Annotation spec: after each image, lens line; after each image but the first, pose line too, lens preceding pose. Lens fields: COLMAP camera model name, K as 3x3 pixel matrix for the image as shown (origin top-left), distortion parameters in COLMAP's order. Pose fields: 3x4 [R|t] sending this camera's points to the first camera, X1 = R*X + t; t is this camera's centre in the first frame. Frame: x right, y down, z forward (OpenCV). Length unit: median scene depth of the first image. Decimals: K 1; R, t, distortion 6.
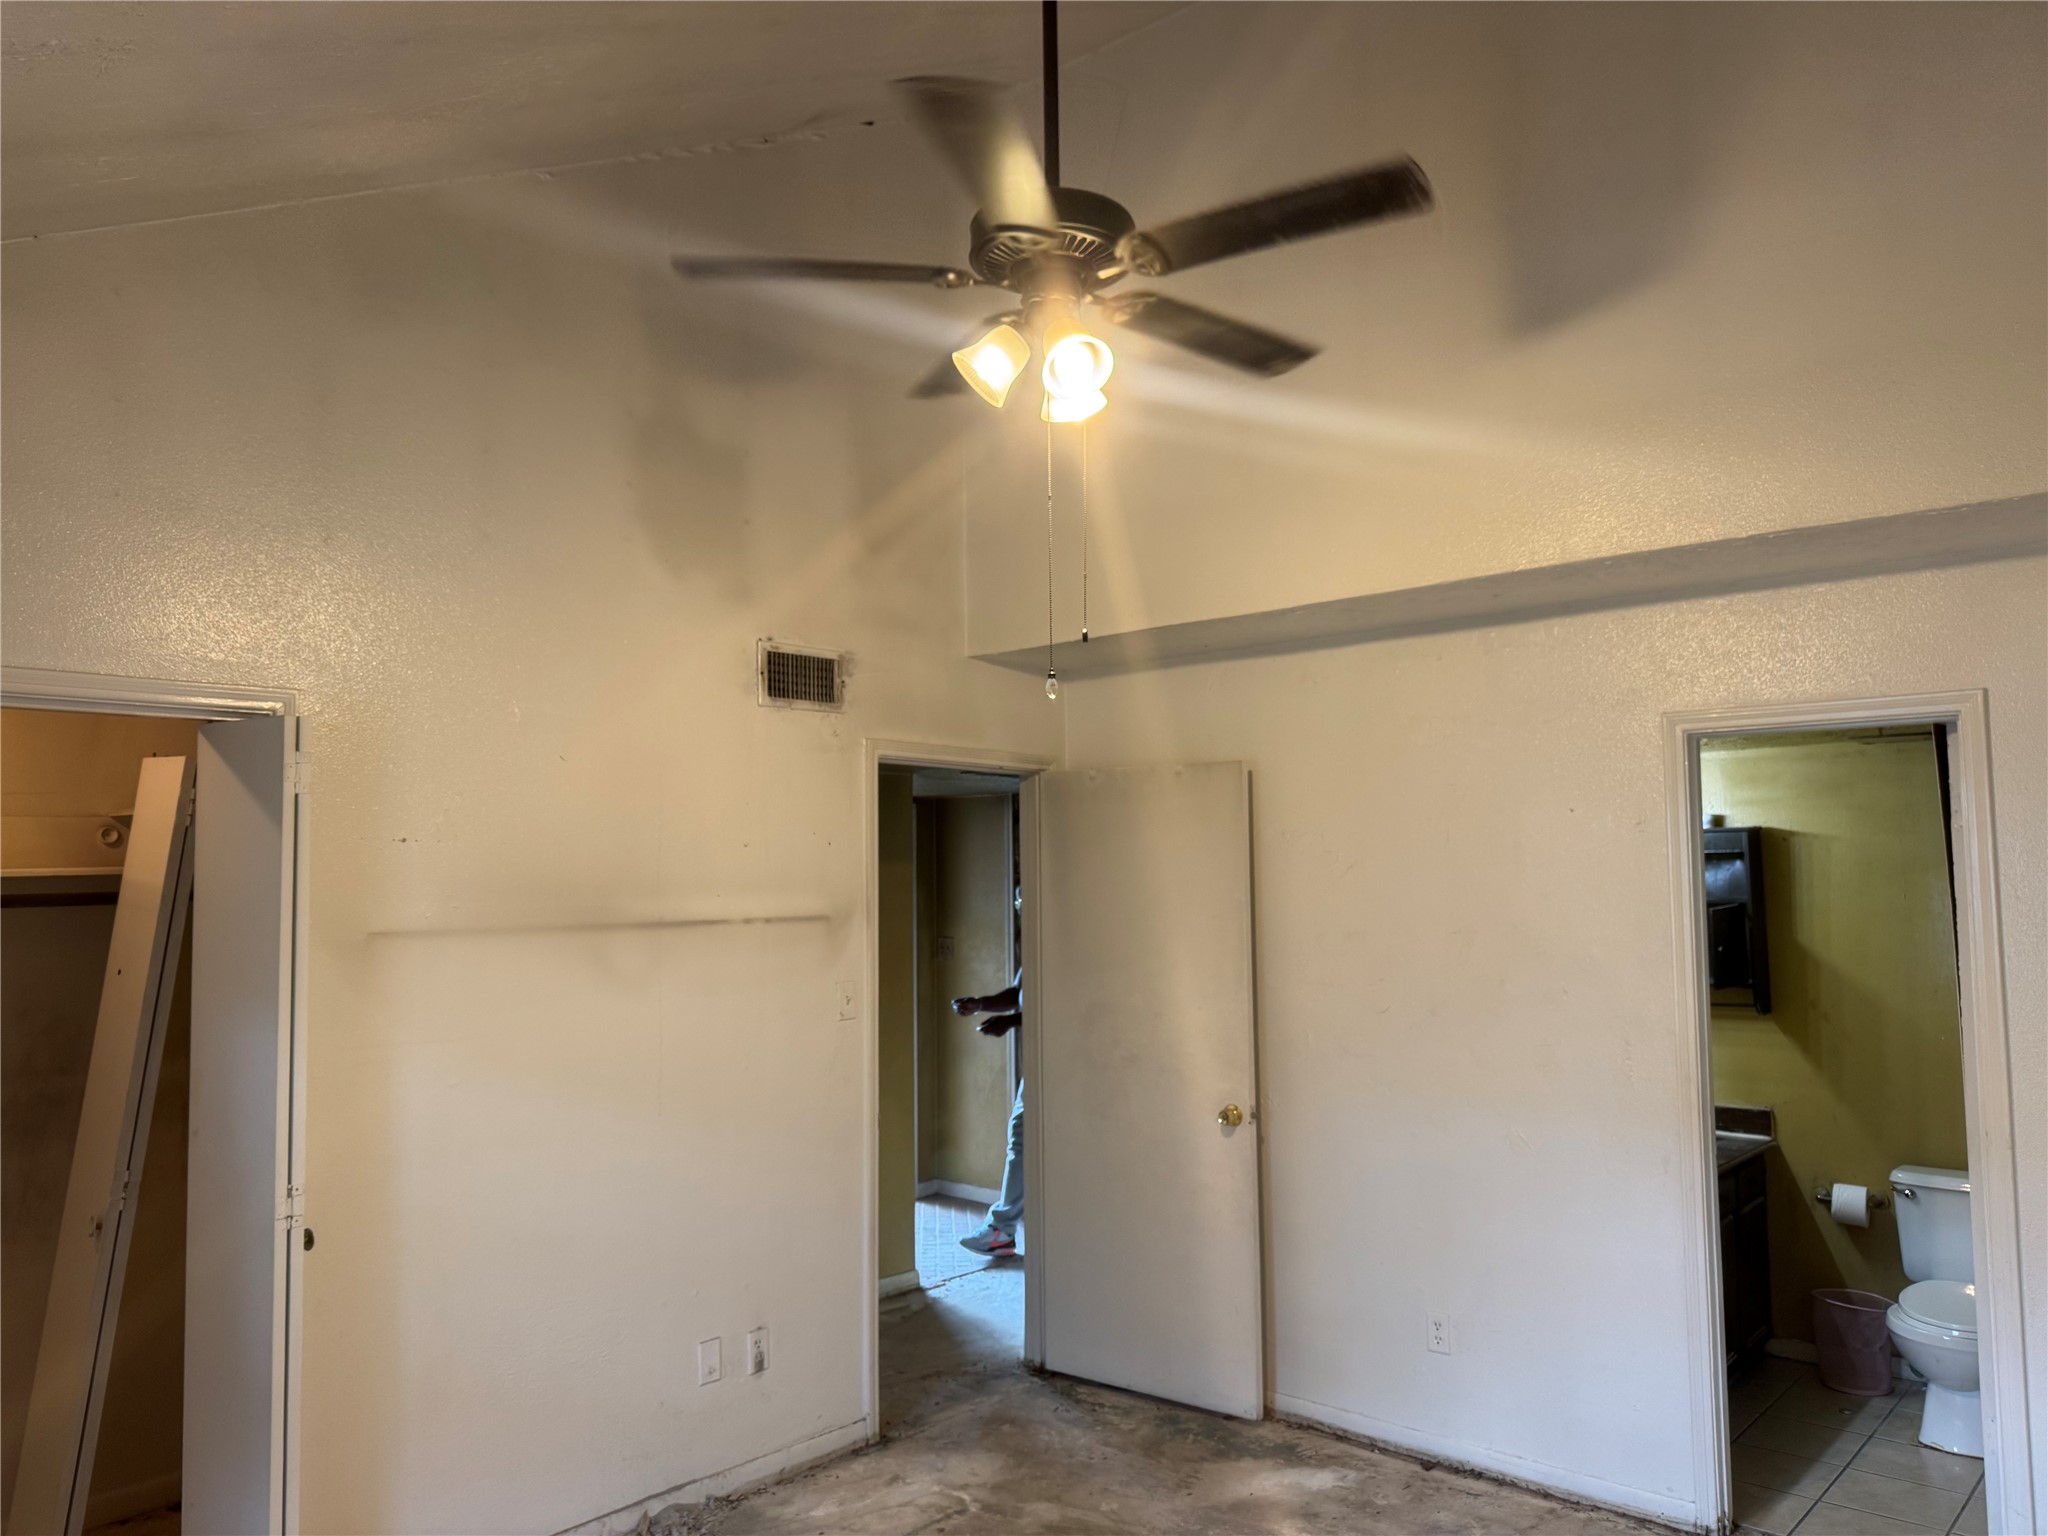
lens RADIAL K [[1423.9, 0, 1024.9], [0, 1423.9, 773.3], [0, 0, 1]] dist [0.073581, -0.111297]
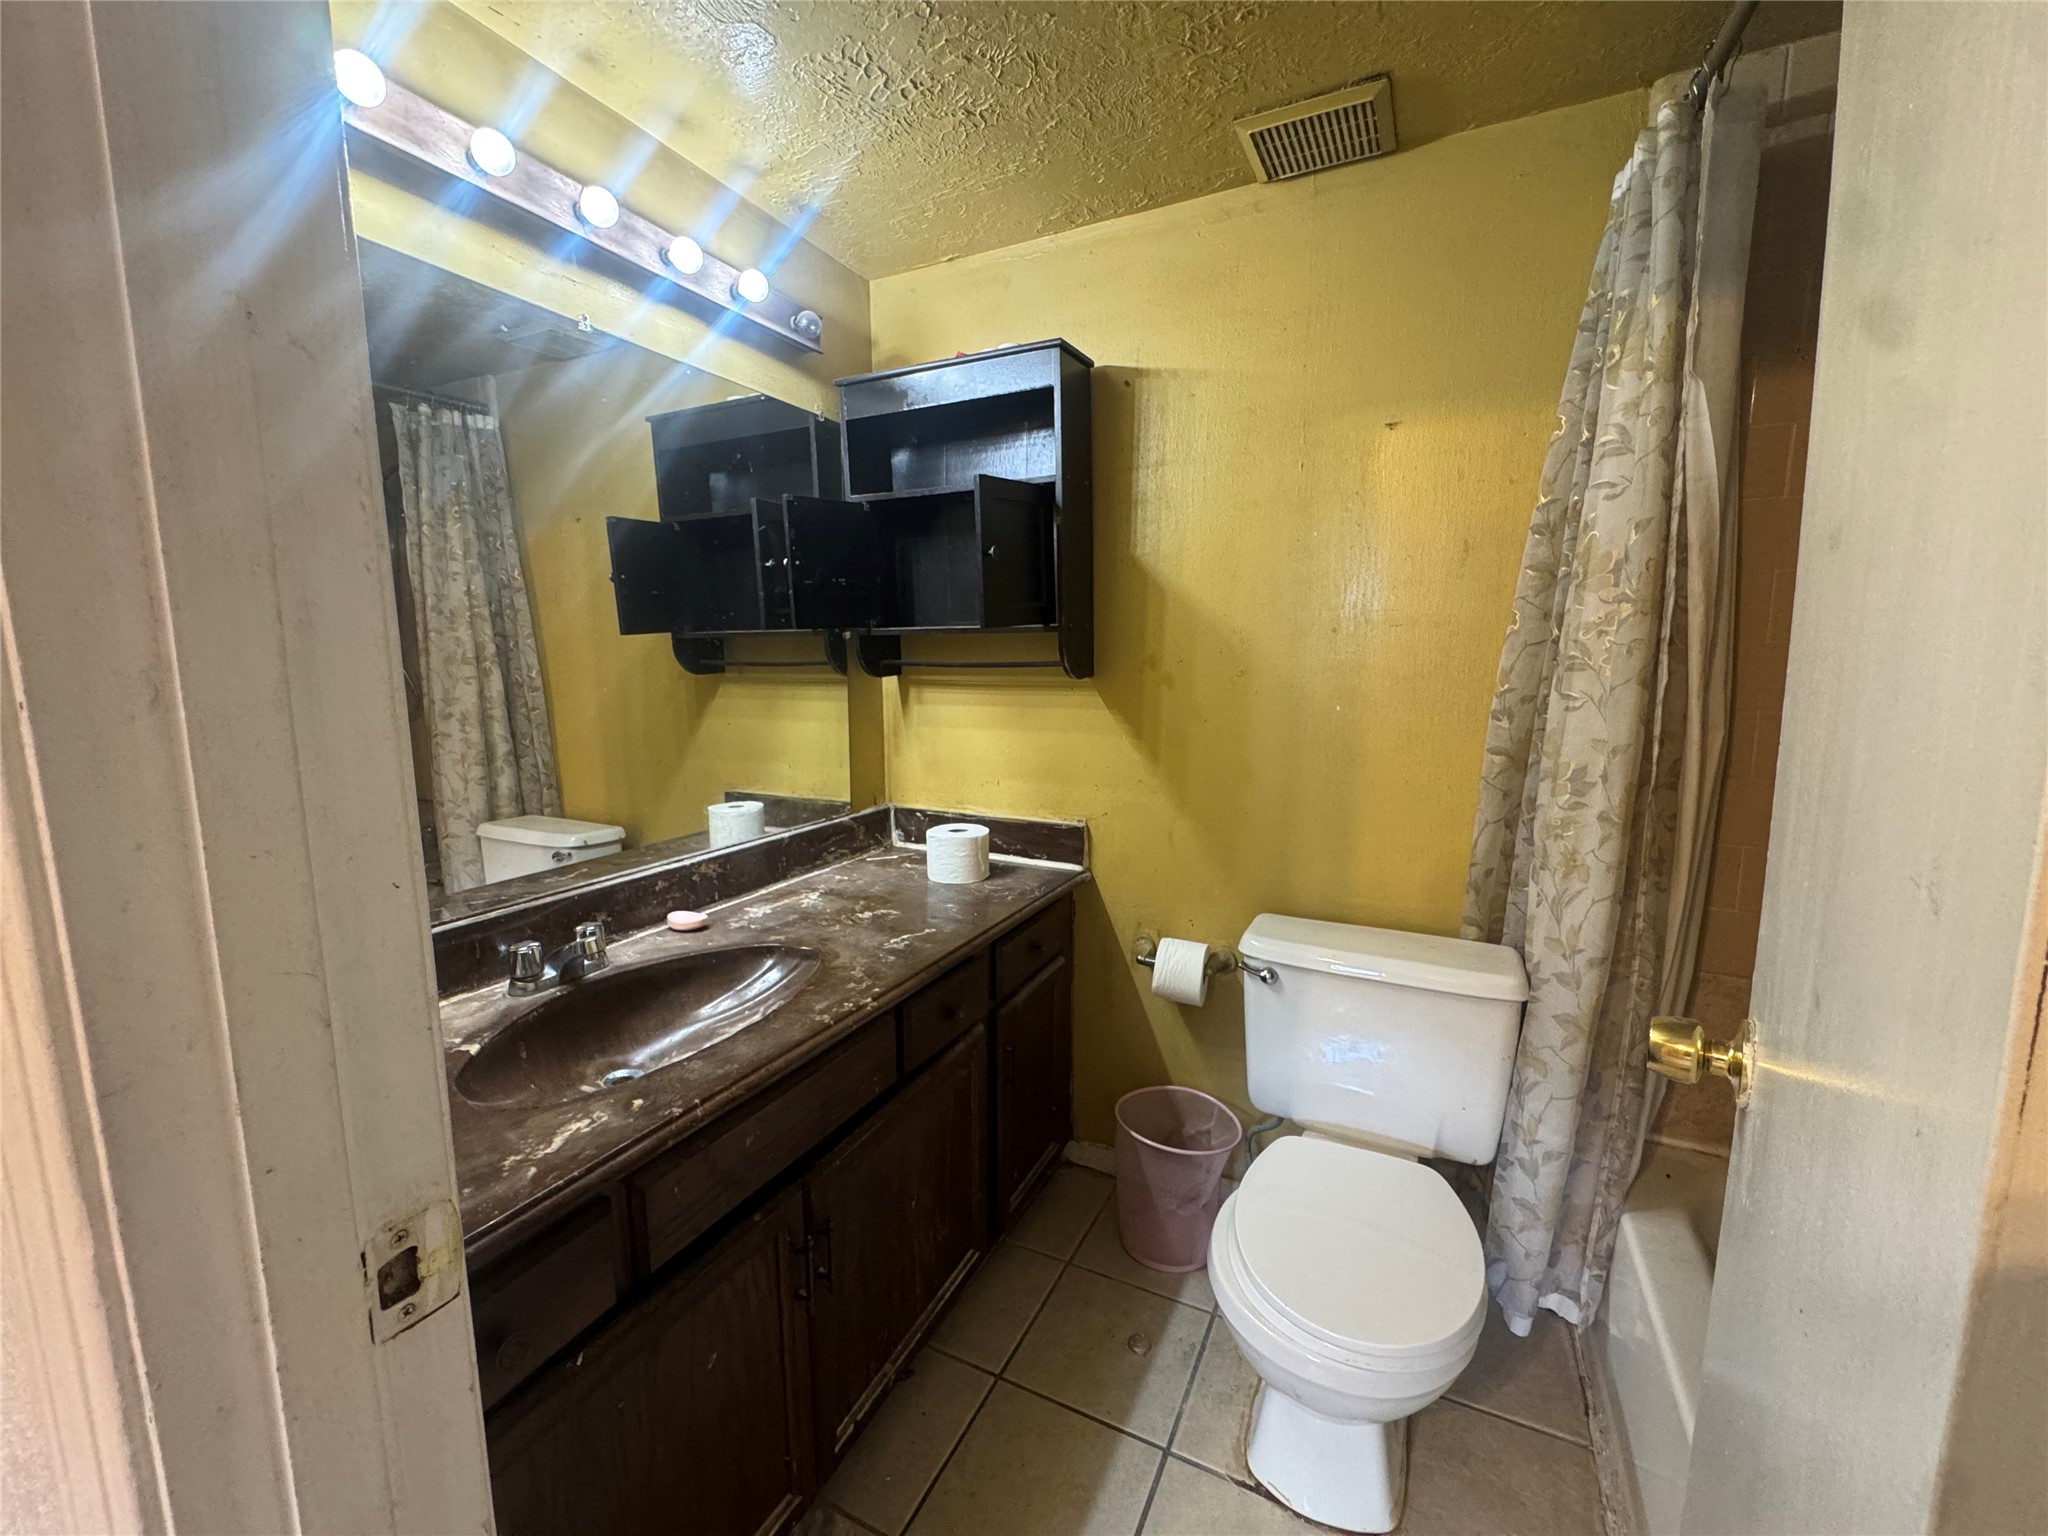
lens RADIAL K [[822.1, 0, 1024.0], [0, 822.1, 768.0], [0, 0, 1]] dist [-0.014863, -0.000003]
pose [[0.967301, -0.022722, 0.252612, 0.405852], [-0.029182, 0.979394, 0.199840, 0.137249], [-0.251947, -0.200677, 0.946706, 0.674130]]
